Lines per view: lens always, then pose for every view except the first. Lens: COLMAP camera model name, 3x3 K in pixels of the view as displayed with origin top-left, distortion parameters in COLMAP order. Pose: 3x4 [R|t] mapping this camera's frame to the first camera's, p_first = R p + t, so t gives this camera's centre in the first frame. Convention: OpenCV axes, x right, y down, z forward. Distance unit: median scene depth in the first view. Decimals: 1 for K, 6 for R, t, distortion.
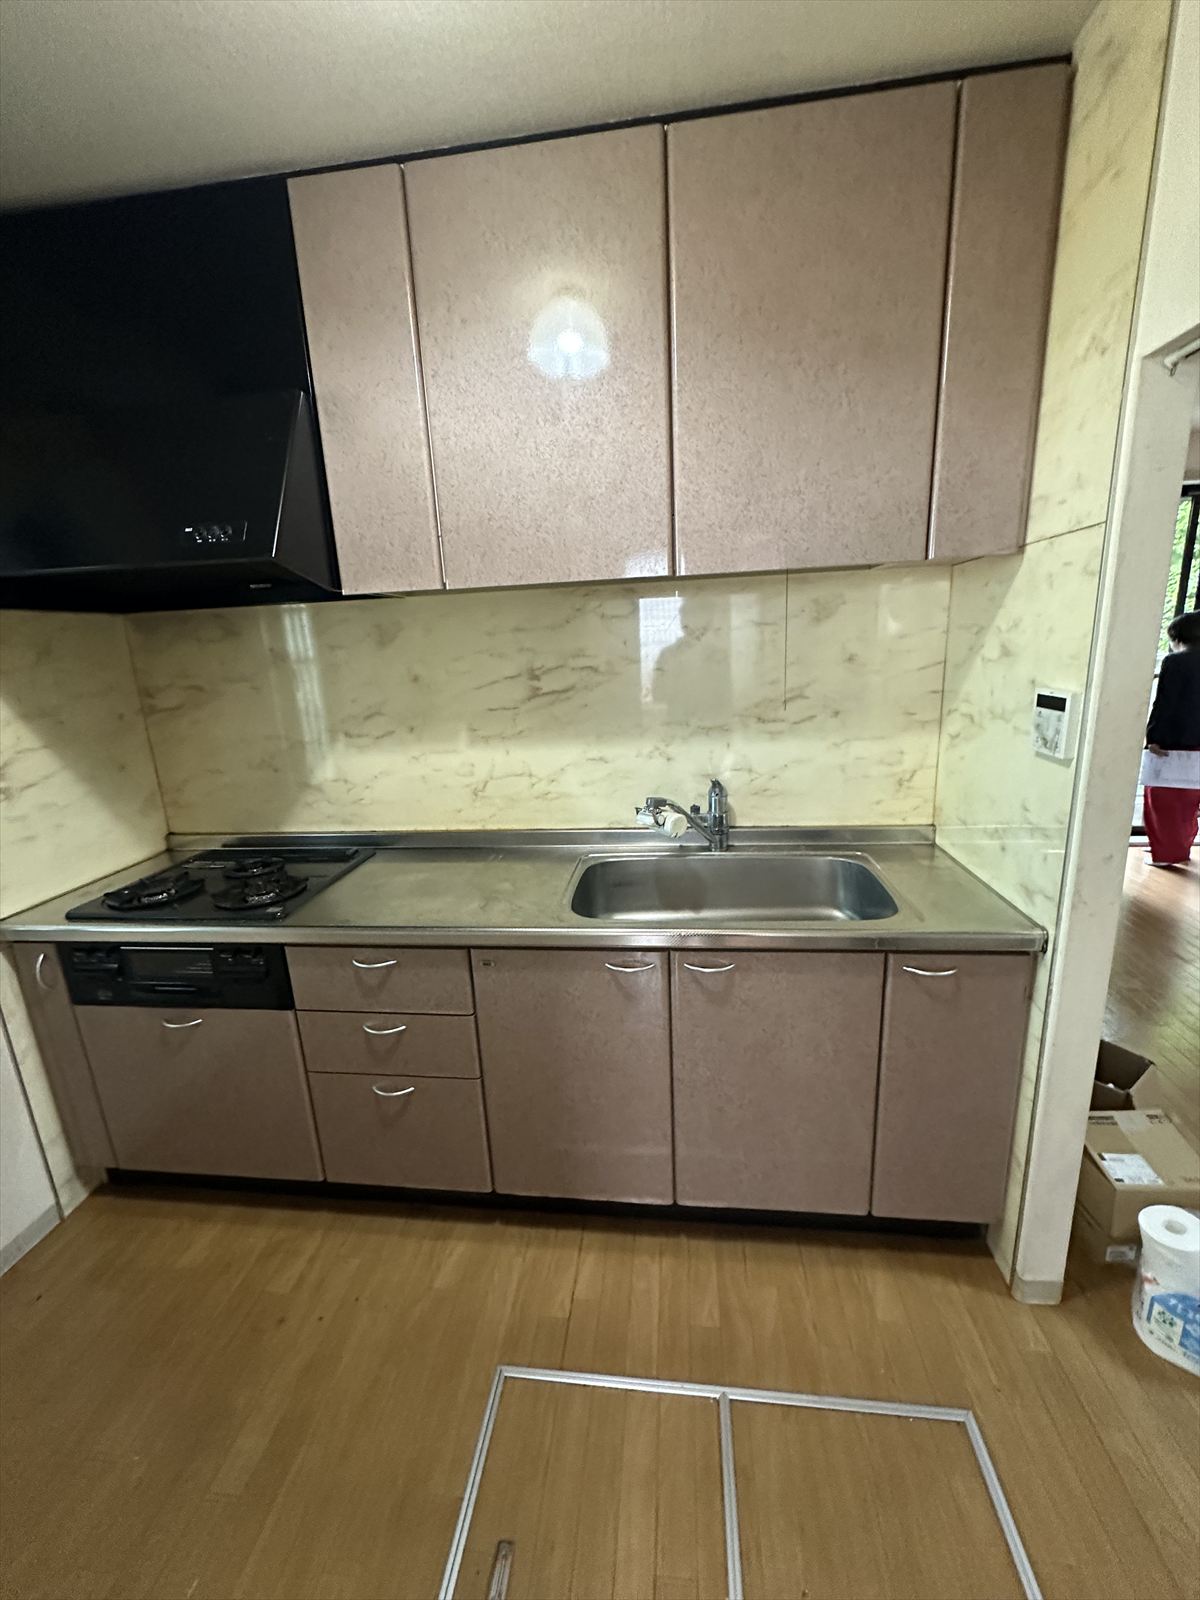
lens RADIAL K [[639.1, 0, 600.0], [0, 639.1, 800.0], [0, 0, 1]] dist [0.000053, 0.000333]
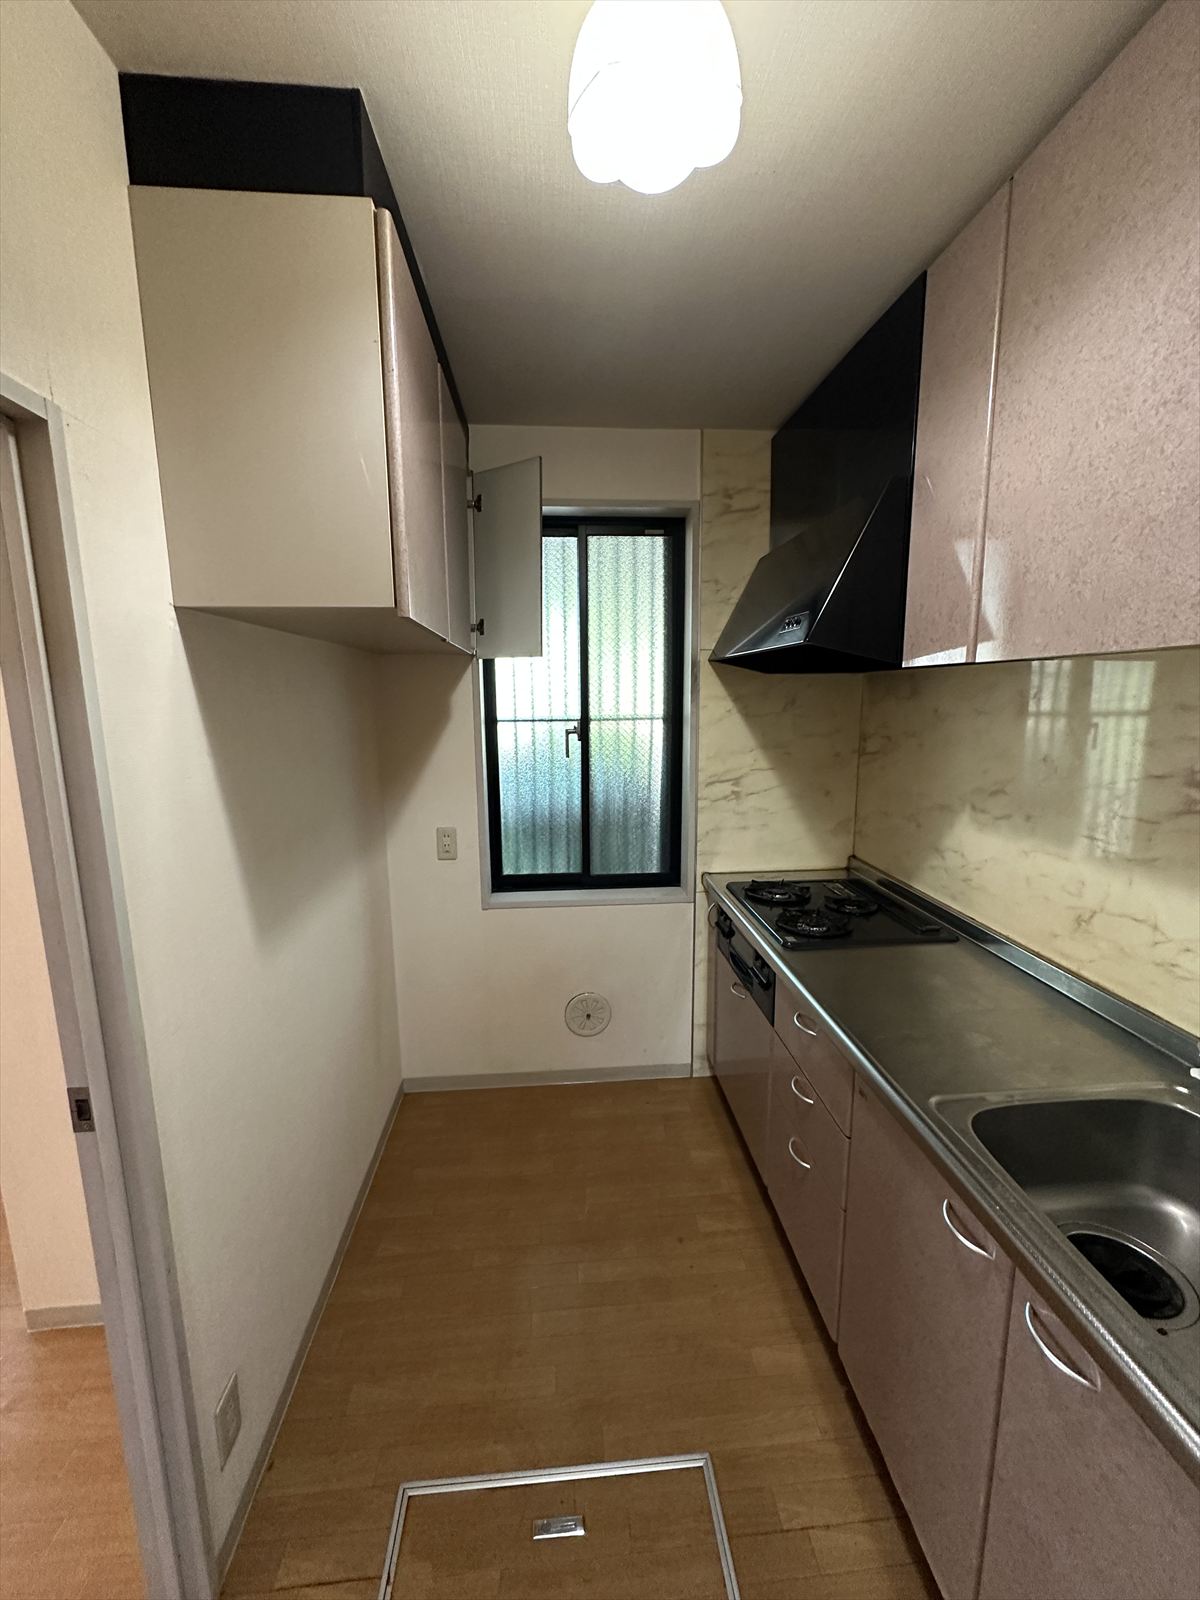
lens RADIAL K [[639.1, 0, 600.0], [0, 639.1, 800.0], [0, 0, 1]] dist [0.000053, 0.000333]
pose [[0.198637, 0.203354, -0.958744, 0.386247], [-0.233509, 0.959886, 0.155216, -0.136239], [0.951849, 0.193044, 0.238153, 0.294293]]
